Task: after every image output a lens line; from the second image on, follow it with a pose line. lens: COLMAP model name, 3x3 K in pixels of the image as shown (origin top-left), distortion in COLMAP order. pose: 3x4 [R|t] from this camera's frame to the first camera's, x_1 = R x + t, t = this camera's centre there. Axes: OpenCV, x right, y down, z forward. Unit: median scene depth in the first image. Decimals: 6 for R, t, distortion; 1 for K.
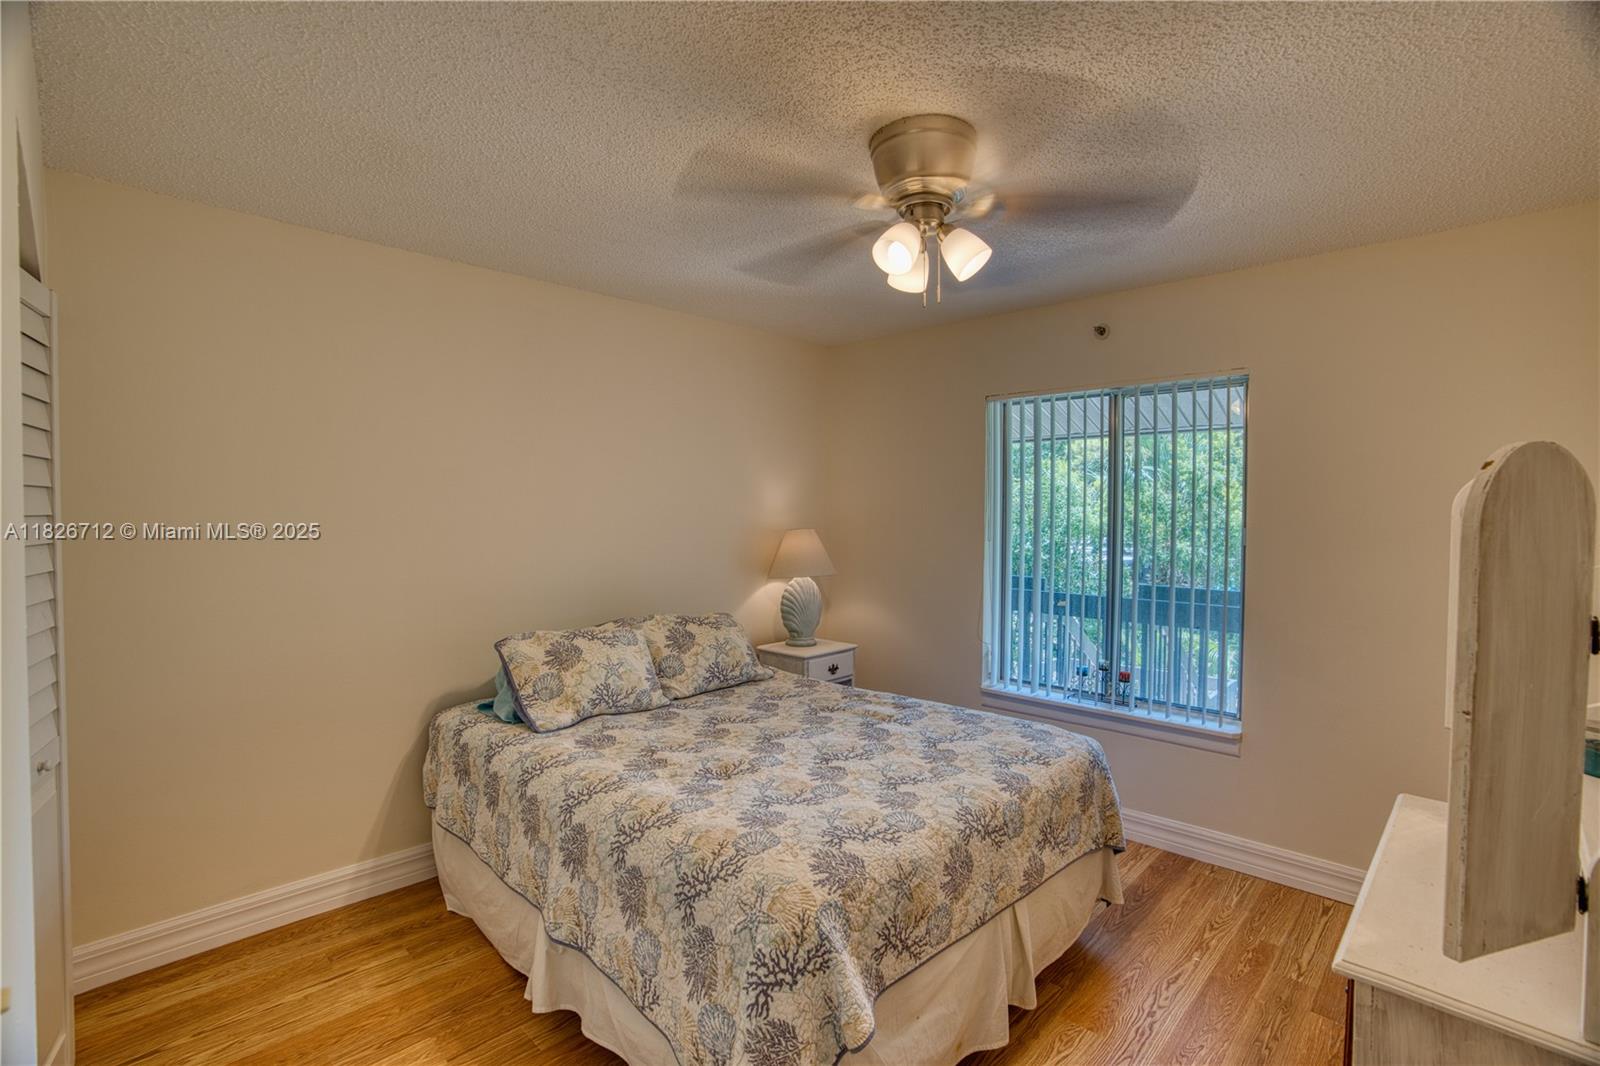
lens RADIAL K [[734.6, 0, 805.9], [0, 734.6, 529.0], [0, 0, 1]] dist [-0.074441, 0.031470]
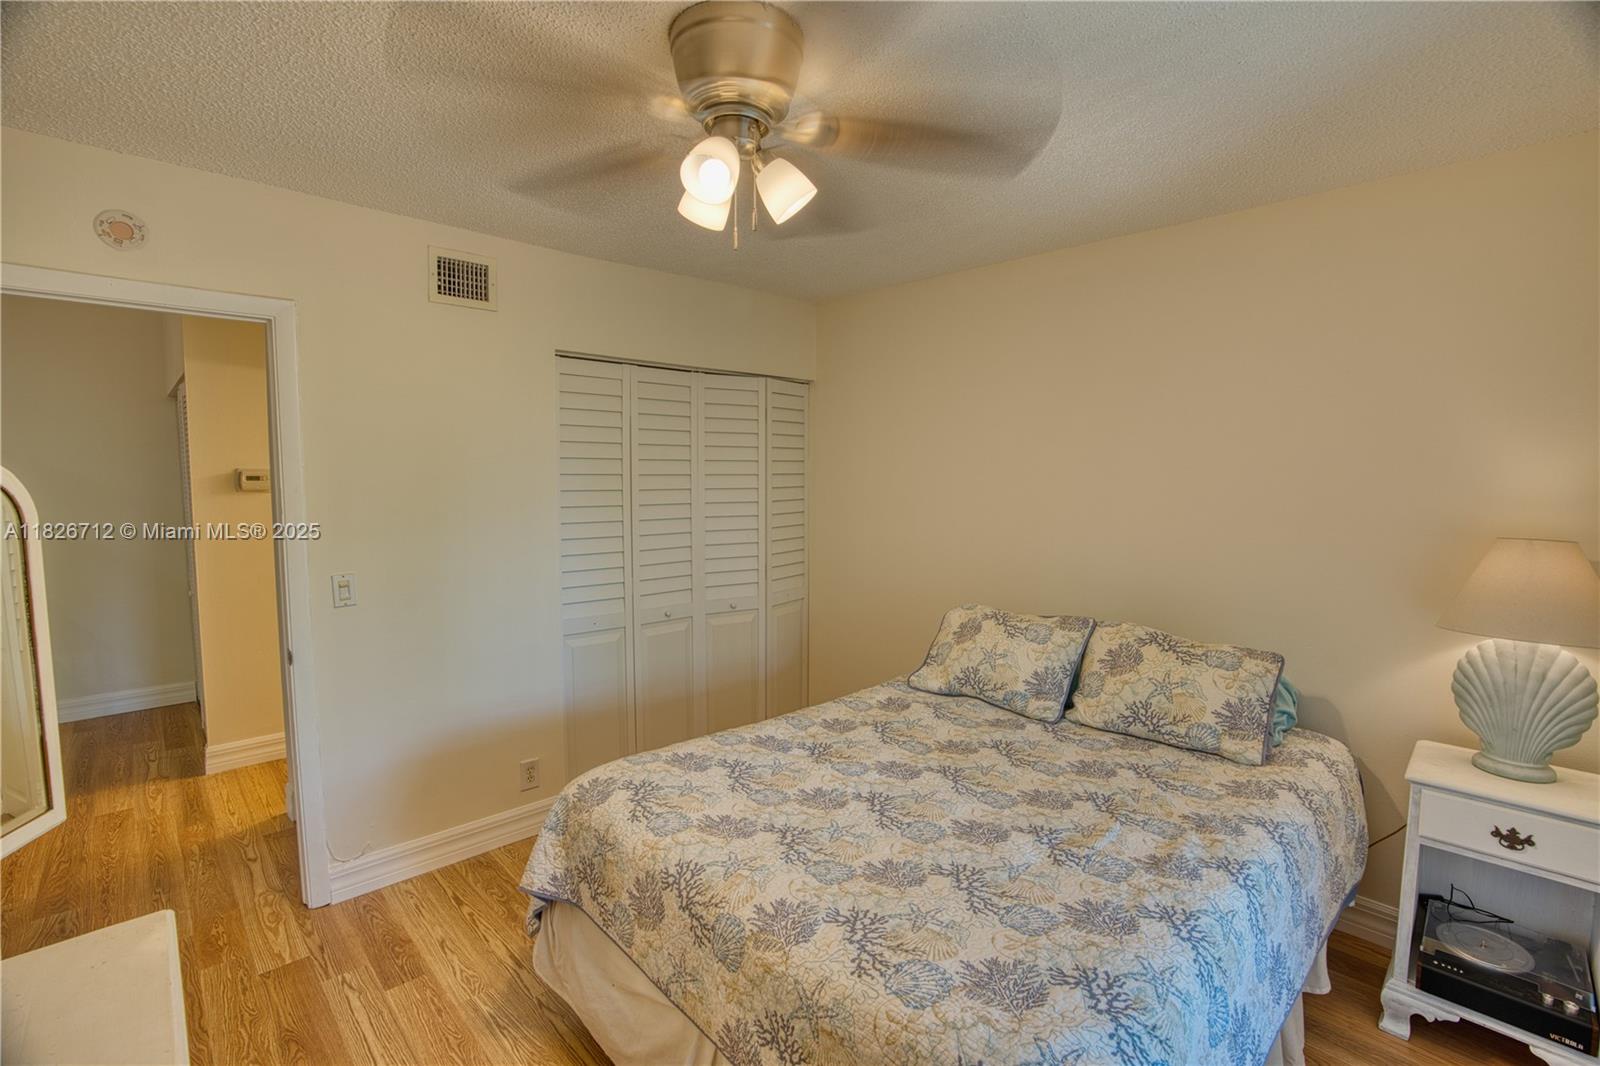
lens RADIAL K [[734.6, 0, 805.9], [0, 734.6, 529.0], [0, 0, 1]] dist [-0.074441, 0.031470]
pose [[-0.028241, 0.074244, -0.996840, 0.762814], [-0.027627, 0.996799, 0.075023, -0.046634], [0.999219, 0.029658, -0.026099, 0.859686]]
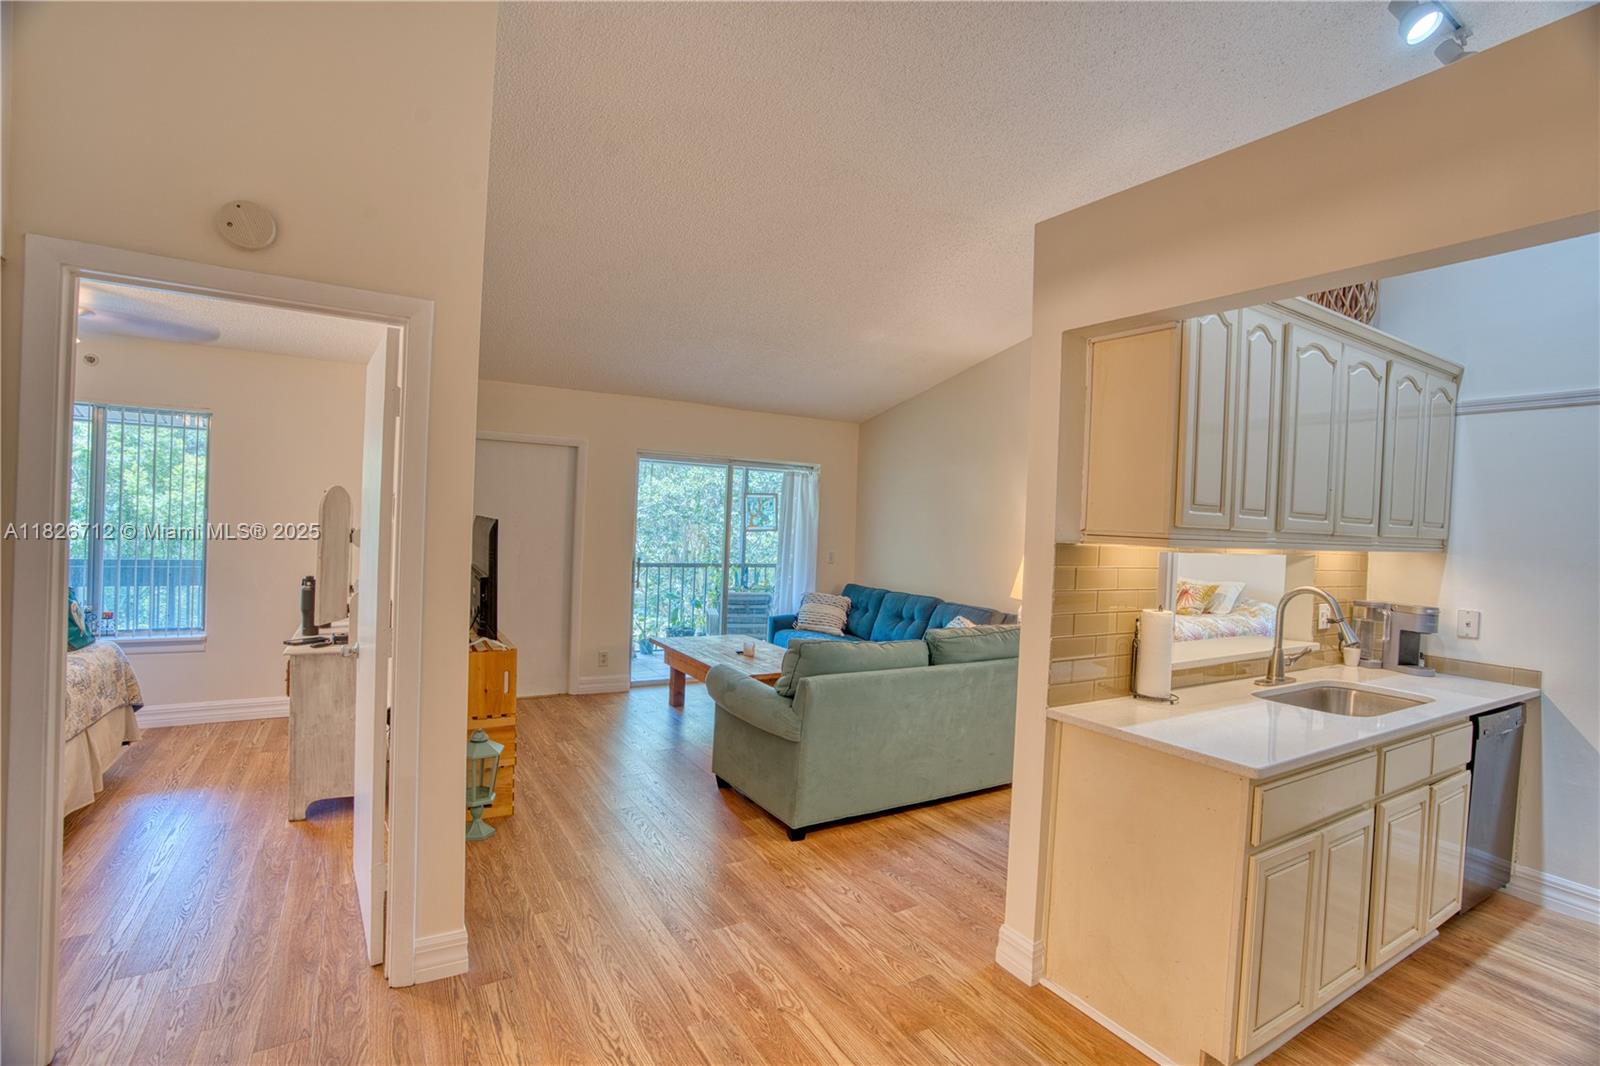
lens RADIAL K [[734.6, 0, 805.9], [0, 734.6, 529.0], [0, 0, 1]] dist [-0.074441, 0.031470]
pose [[0.246554, -0.001307, 0.969128, -0.715899], [-0.018928, 0.999802, 0.006164, 0.010466], [-0.968944, -0.019864, 0.246481, -0.828490]]
